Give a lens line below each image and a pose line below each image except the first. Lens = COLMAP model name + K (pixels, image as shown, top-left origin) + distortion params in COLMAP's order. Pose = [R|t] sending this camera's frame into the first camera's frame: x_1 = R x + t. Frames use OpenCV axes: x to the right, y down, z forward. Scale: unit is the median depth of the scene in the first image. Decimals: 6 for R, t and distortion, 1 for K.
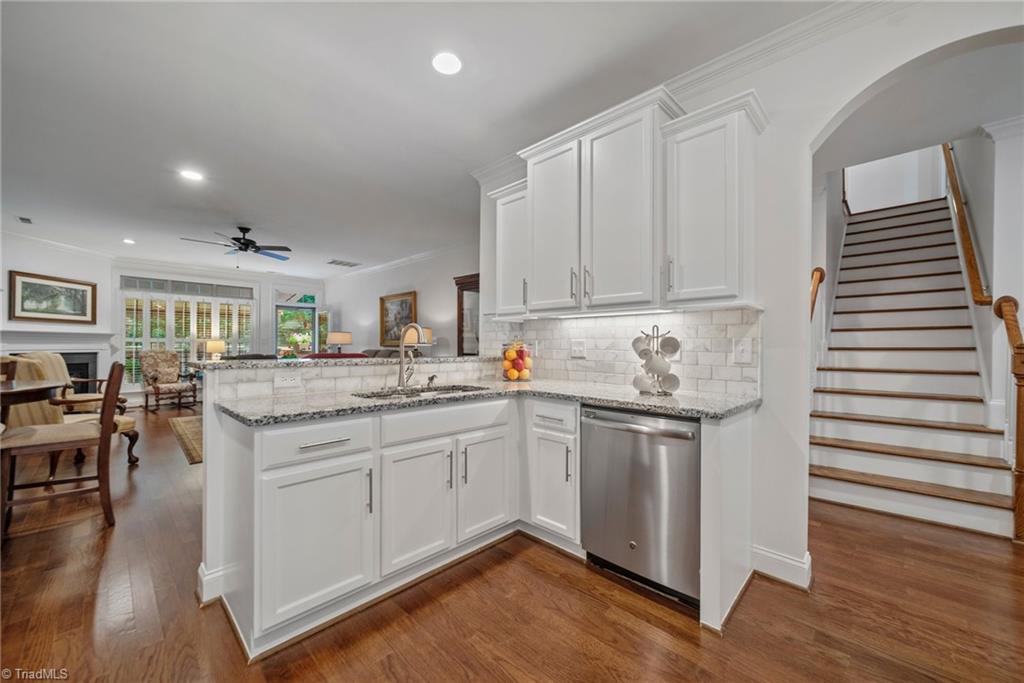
lens RADIAL K [[400.0, 0, 512.0], [0, 400.0, 341.5], [0, 0, 1]] dist [0.019107, 0.000251]
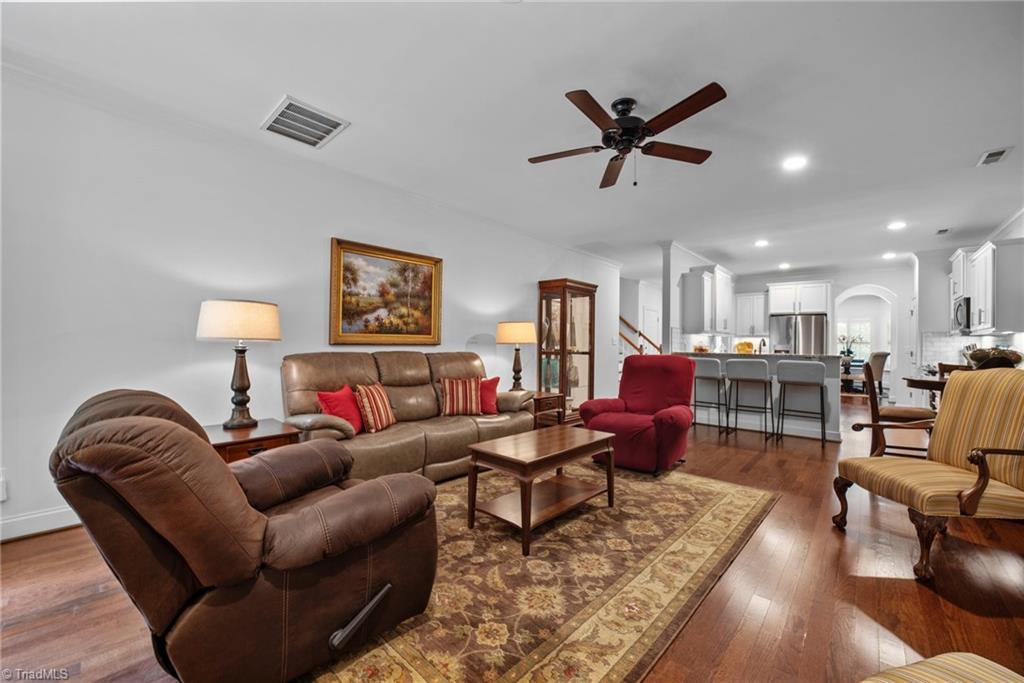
lens RADIAL K [[404.0, 0, 517.5], [0, 404.0, 342.2], [0, 0, 1]] dist [-0.018091, 0.006351]
pose [[-0.055717, -0.006094, 0.998428, -0.903854], [-0.025747, 0.999658, 0.004664, 0.001495], [-0.998115, -0.025446, -0.055854, 0.916492]]
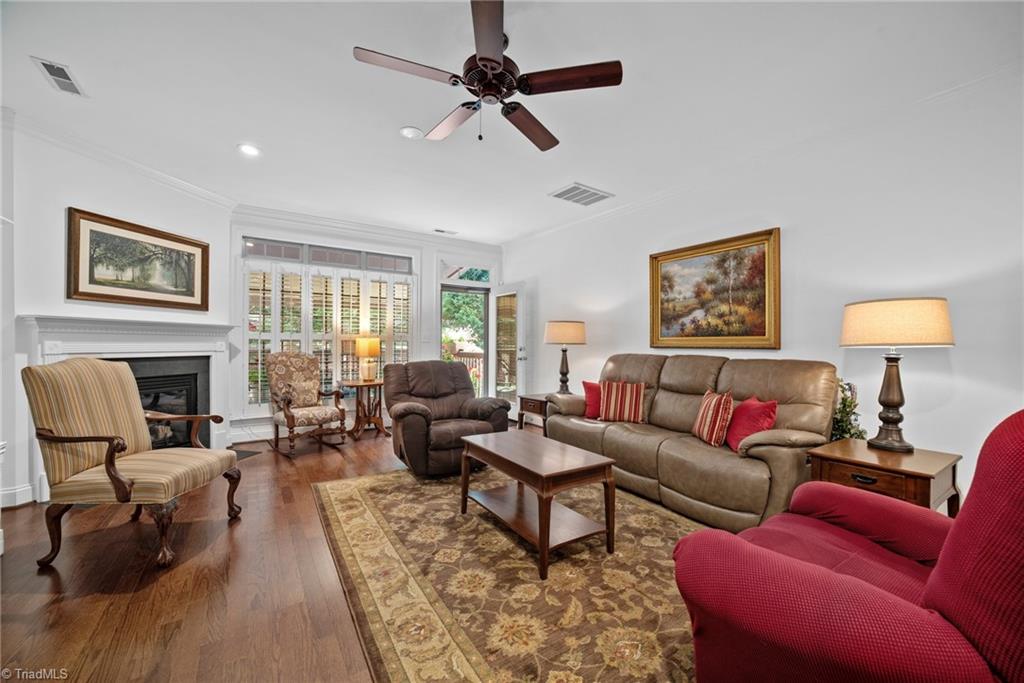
lens RADIAL K [[404.0, 0, 517.5], [0, 404.0, 342.2], [0, 0, 1]] dist [-0.018091, 0.006351]
pose [[0.981232, 0.002612, -0.192811, -0.447894], [-0.001728, 0.999987, 0.004756, 0.002376], [0.192821, -0.004334, 0.981224, 0.501146]]
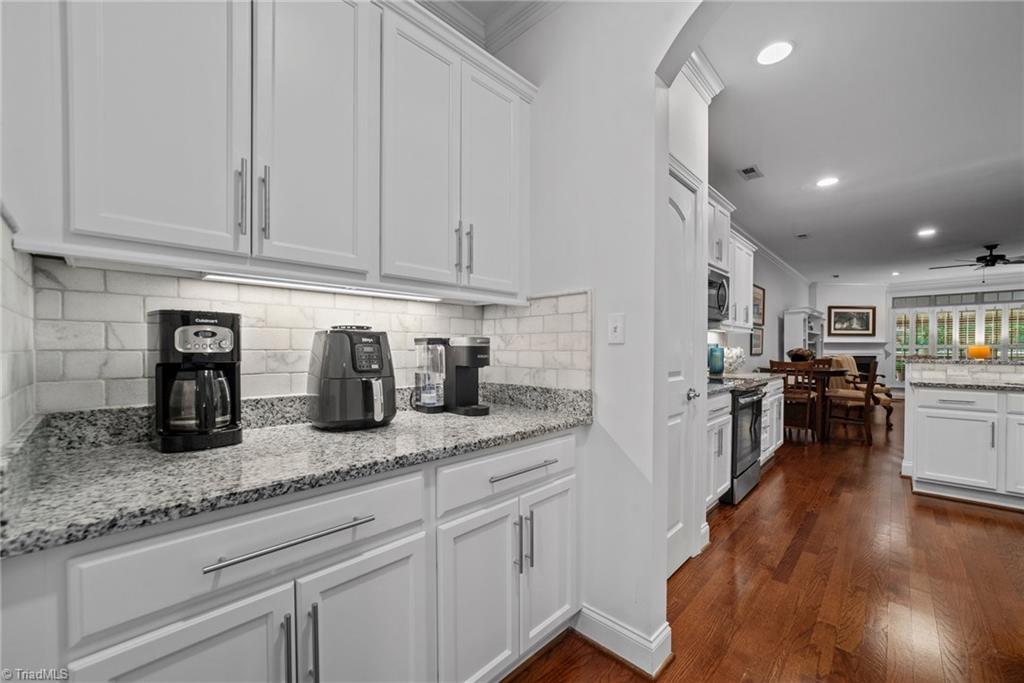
lens RADIAL K [[407.9, 0, 525.1], [0, 407.9, 356.0], [0, 0, 1]] dist [-0.002018, 0.006656]
pose [[0.049192, 0.011450, -0.998724, 0.323202], [0.009848, 0.999880, 0.011948, -0.001930], [0.998741, -0.010423, 0.049074, -0.269194]]
